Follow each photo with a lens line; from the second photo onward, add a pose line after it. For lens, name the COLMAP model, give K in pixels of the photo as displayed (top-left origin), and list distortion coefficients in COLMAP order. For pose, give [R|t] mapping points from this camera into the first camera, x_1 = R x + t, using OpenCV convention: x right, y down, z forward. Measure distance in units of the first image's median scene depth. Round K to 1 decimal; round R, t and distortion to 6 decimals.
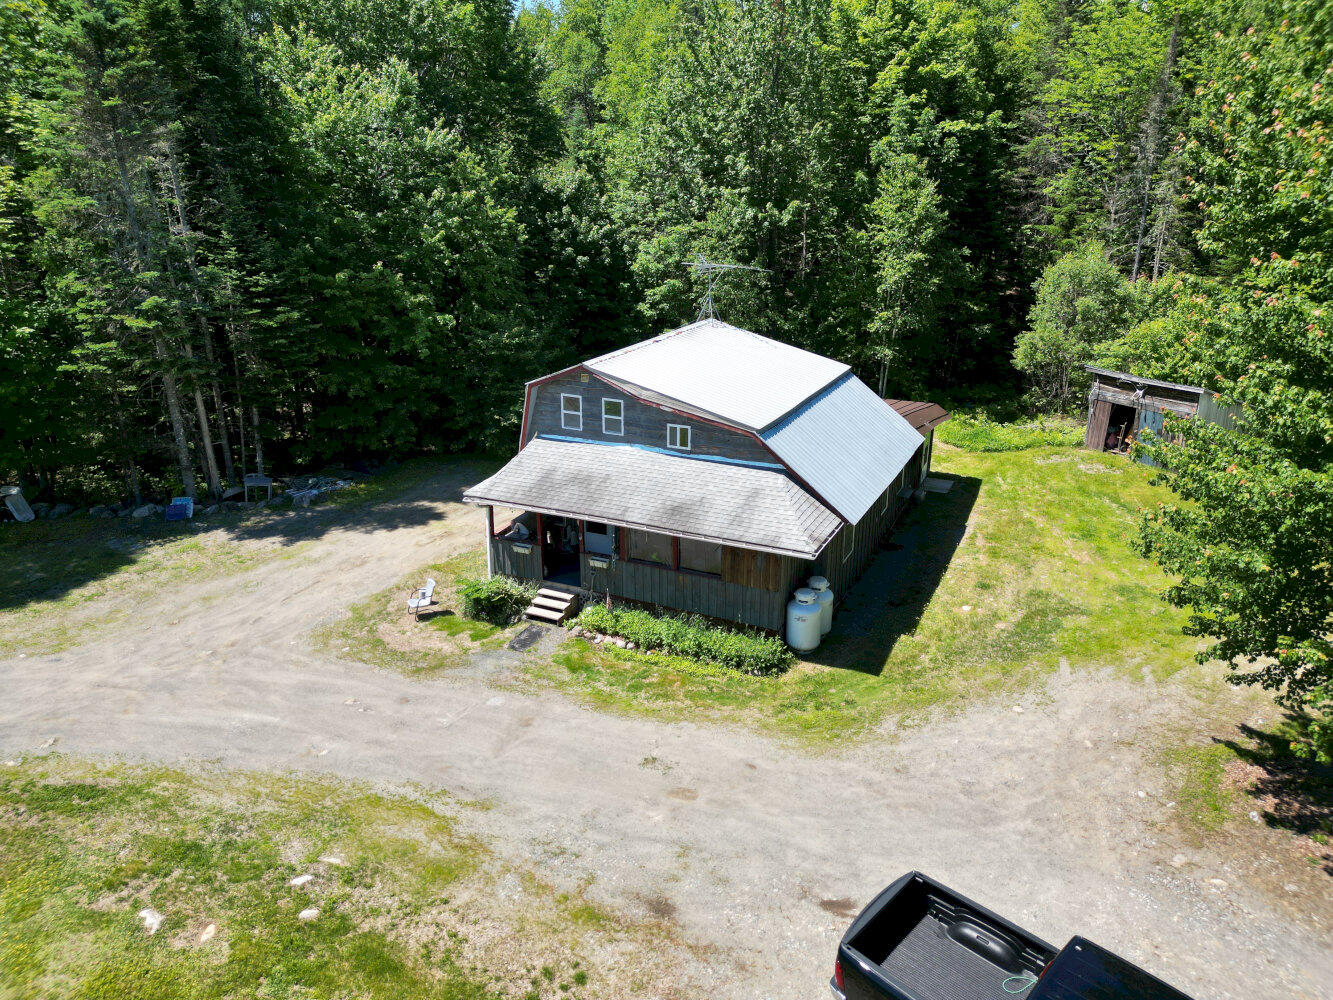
lens RADIAL K [[941.1, 0, 668.0], [0, 941.1, 491.2], [0, 0, 1]] dist [0.115735, -0.145074]
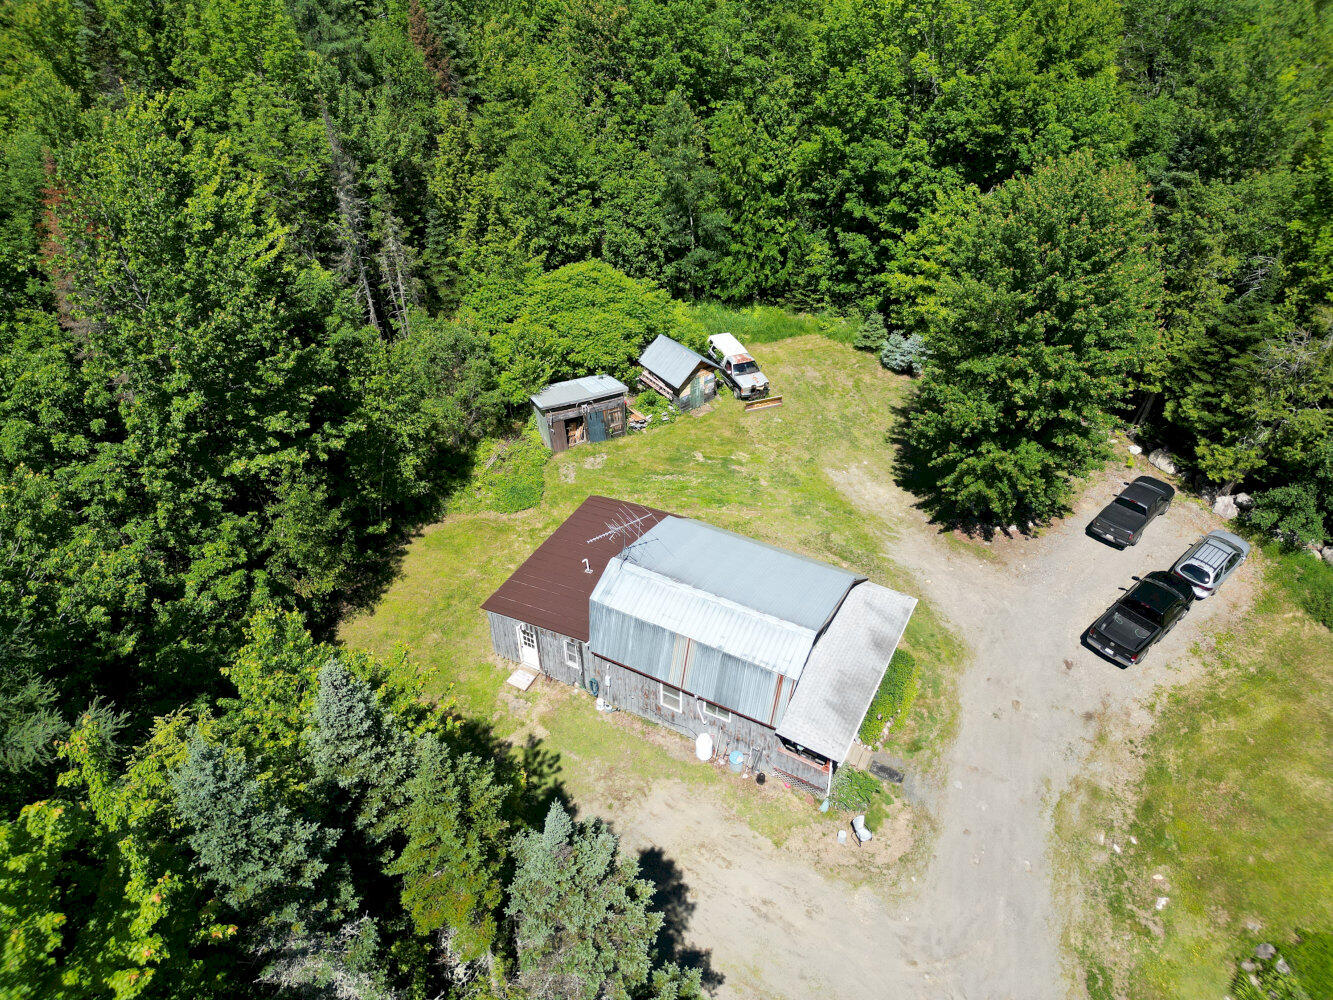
lens RADIAL K [[941.1, 0, 668.0], [0, 941.1, 491.2], [0, 0, 1]] dist [0.115735, -0.145074]
pose [[0.050741, -0.616387, 0.785807, -1.087057], [0.326294, 0.753874, 0.570269, -1.179711], [-0.943905, 0.227468, 0.239376, 0.823996]]
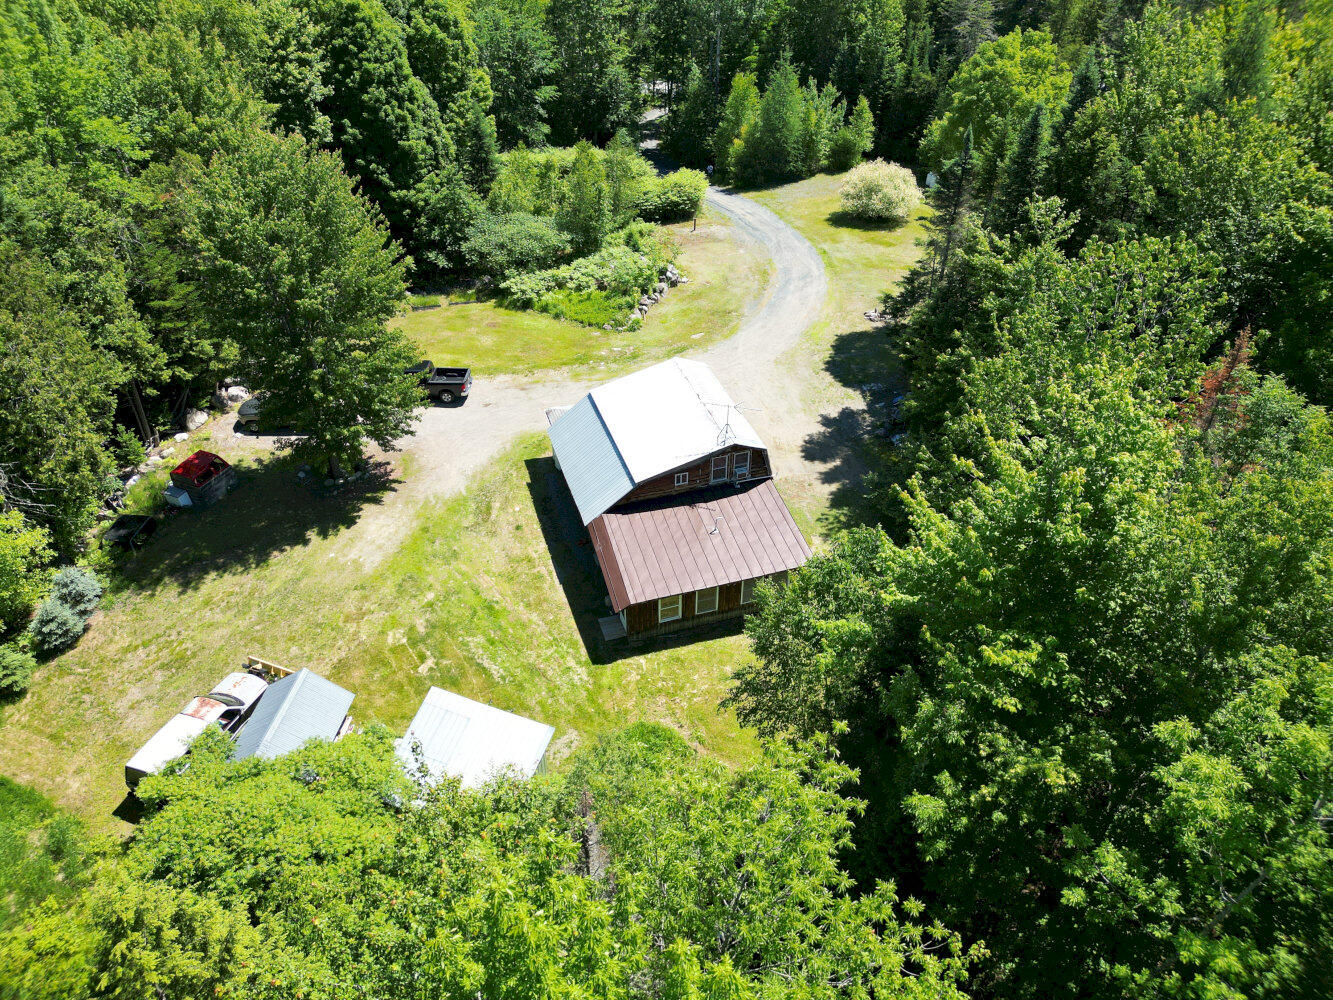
lens RADIAL K [[930.4, 0, 666.5], [0, 930.4, 500.0], [0, 0, 1]] dist [0.051683, -0.039415]
pose [[-0.731034, 0.412607, -0.543457, 1.180002], [-0.231224, 0.599538, 0.766217, -1.528329], [0.641970, 0.685791, -0.342878, 1.916508]]
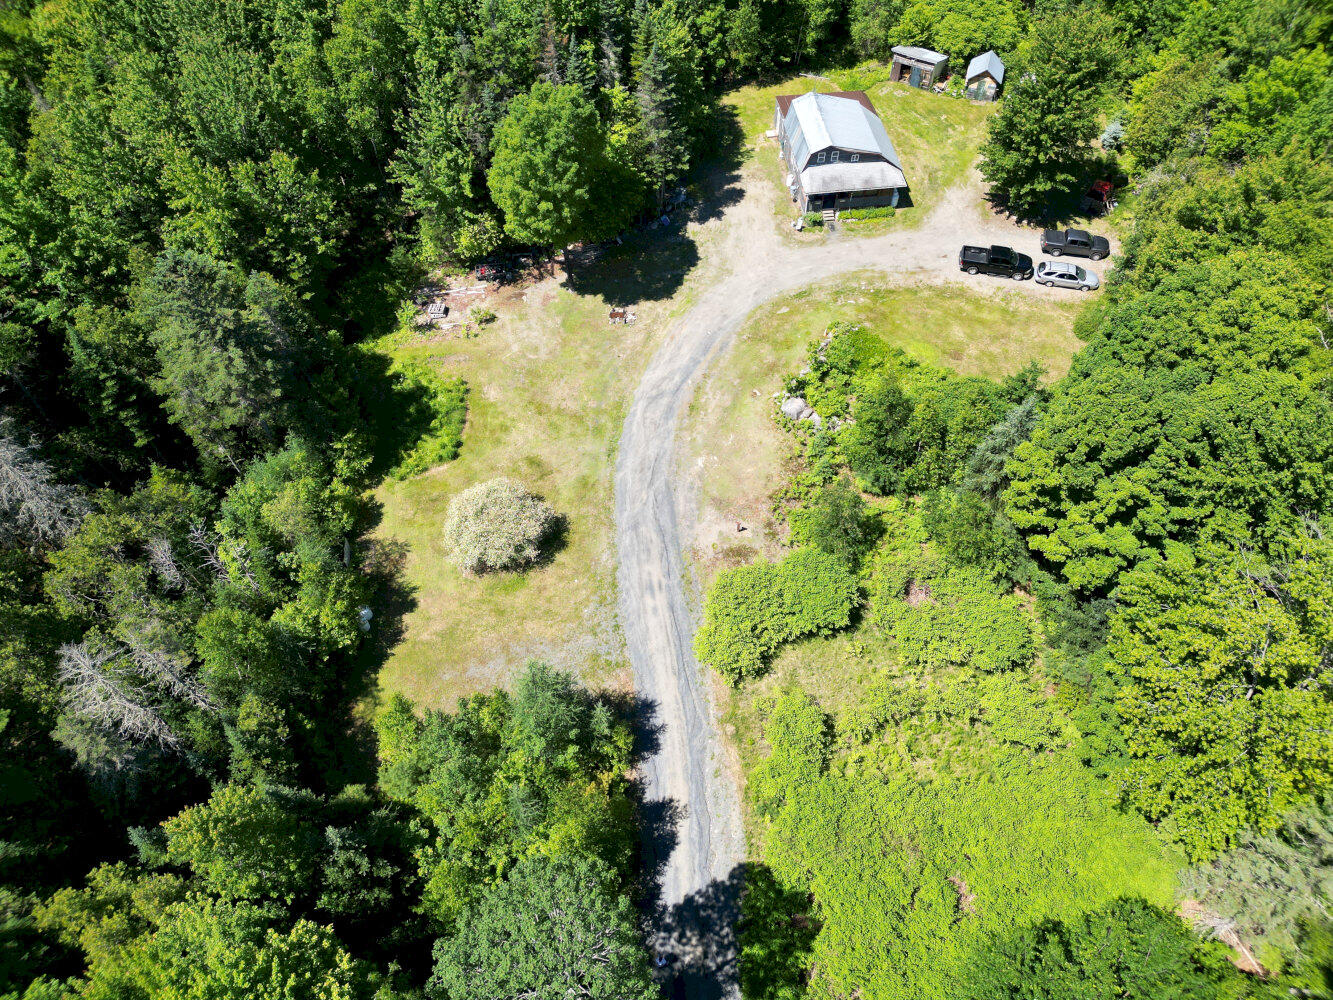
lens RADIAL K [[930.4, 0, 666.5], [0, 930.4, 500.0], [0, 0, 1]] dist [0.051683, -0.039415]
pose [[0.848216, -0.428909, 0.310753, -2.250587], [0.173398, 0.779252, 0.602245, -1.307345], [-0.500463, -0.456950, 0.735346, -1.842606]]
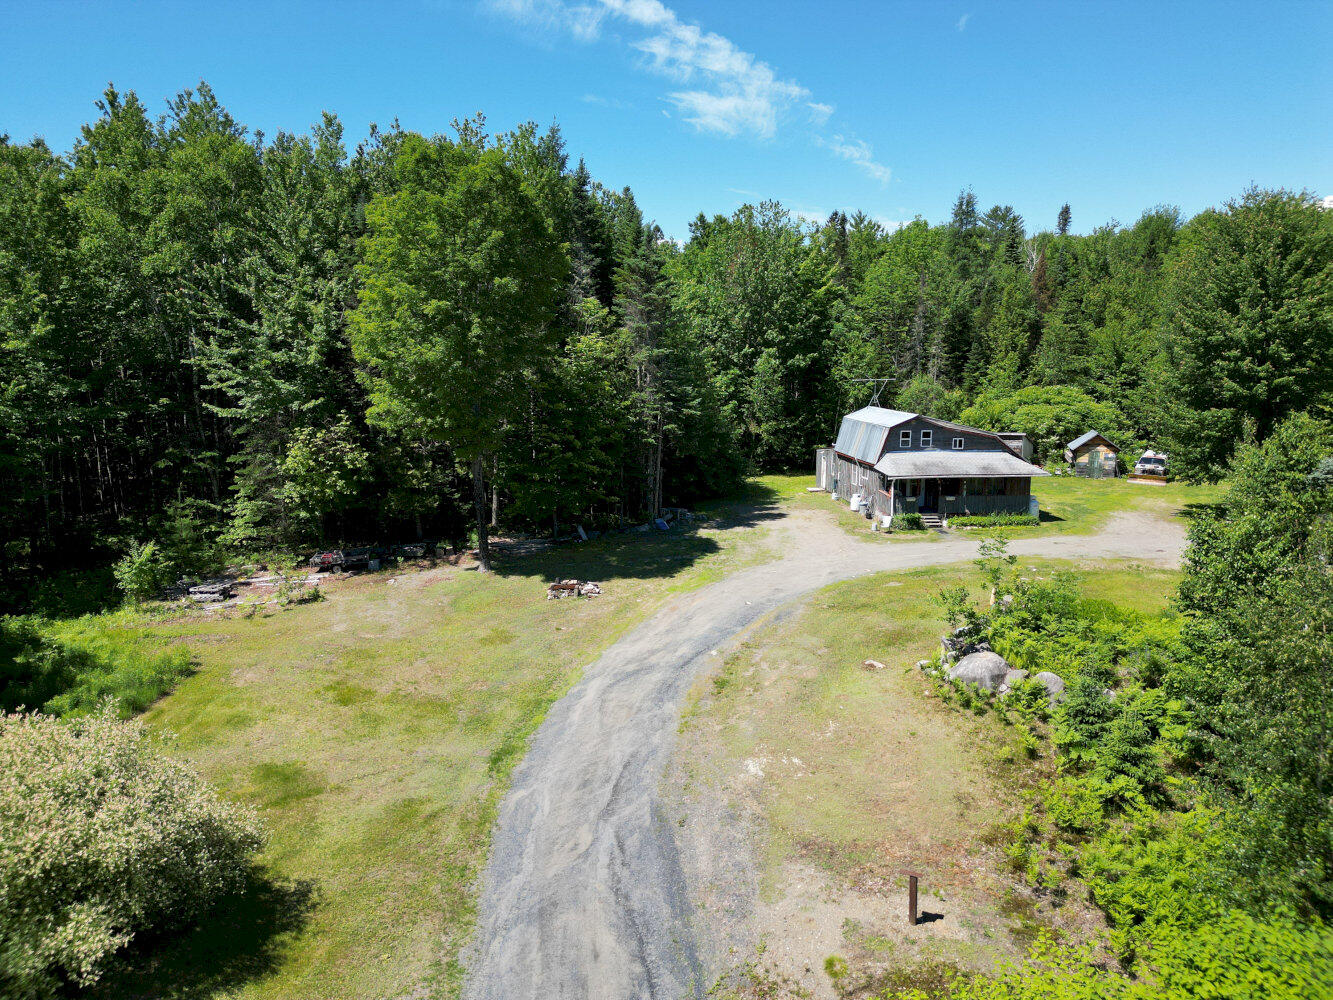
lens RADIAL K [[928.0, 0, 668.6], [0, 928.0, 493.8], [0, 0, 1]] dist [0.098514, -0.141790]
pose [[0.848824, -0.079475, 0.522667, -1.783745], [0.167914, 0.977973, -0.123990, 0.225978], [-0.501300, 0.193009, 0.843472, -0.543235]]
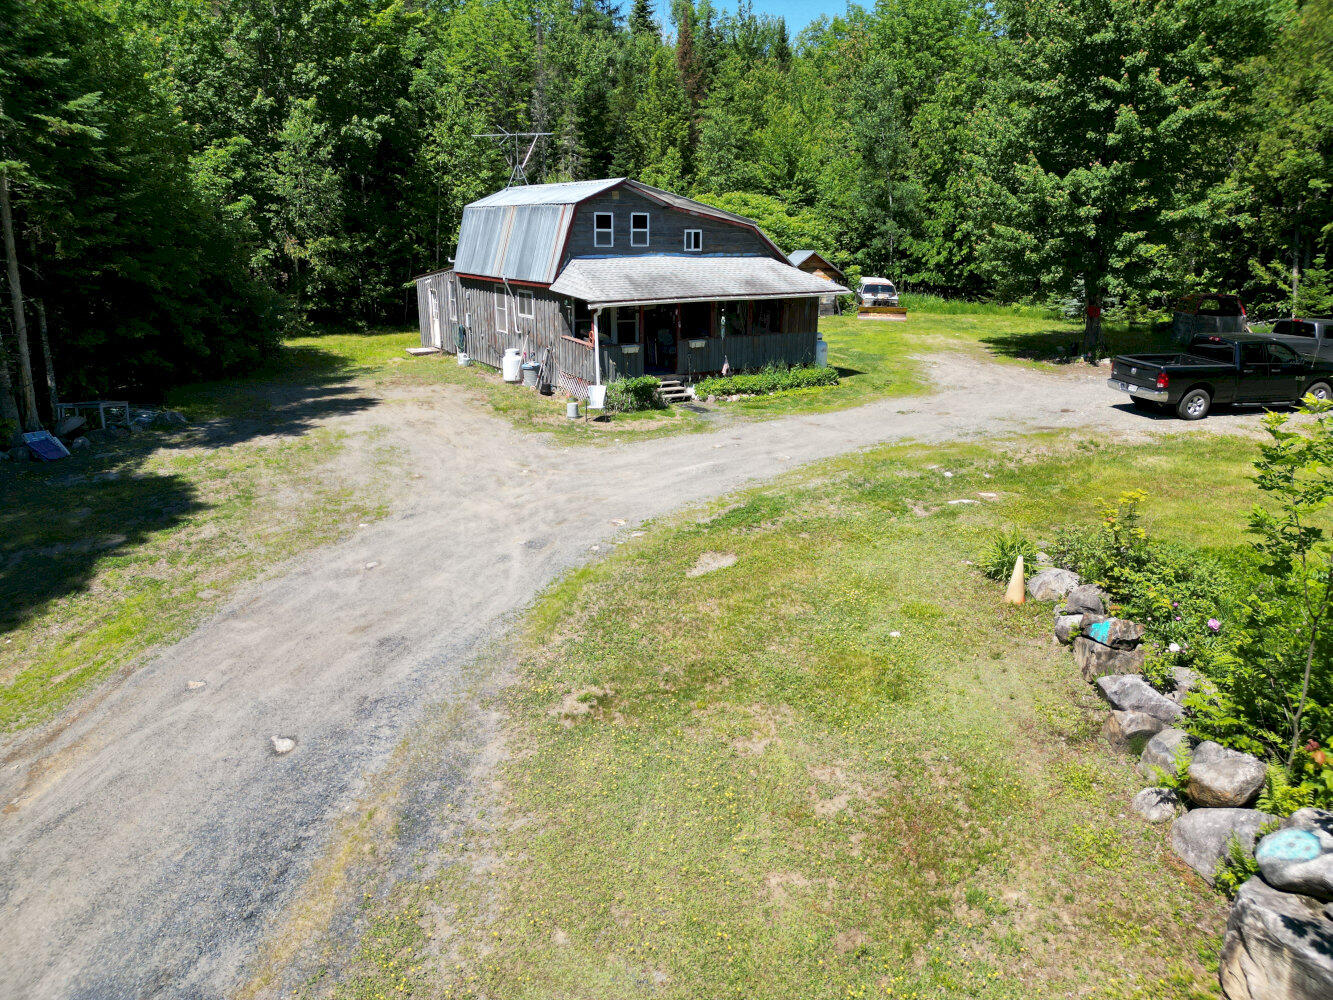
lens RADIAL K [[930.4, 0, 666.5], [0, 930.4, 500.0], [0, 0, 1]] dist [0.051683, -0.039415]
pose [[0.538885, -0.234750, 0.809009, -1.064375], [0.268153, 0.958231, 0.099432, 0.135092], [-0.798559, 0.163356, 0.579325, 0.381005]]
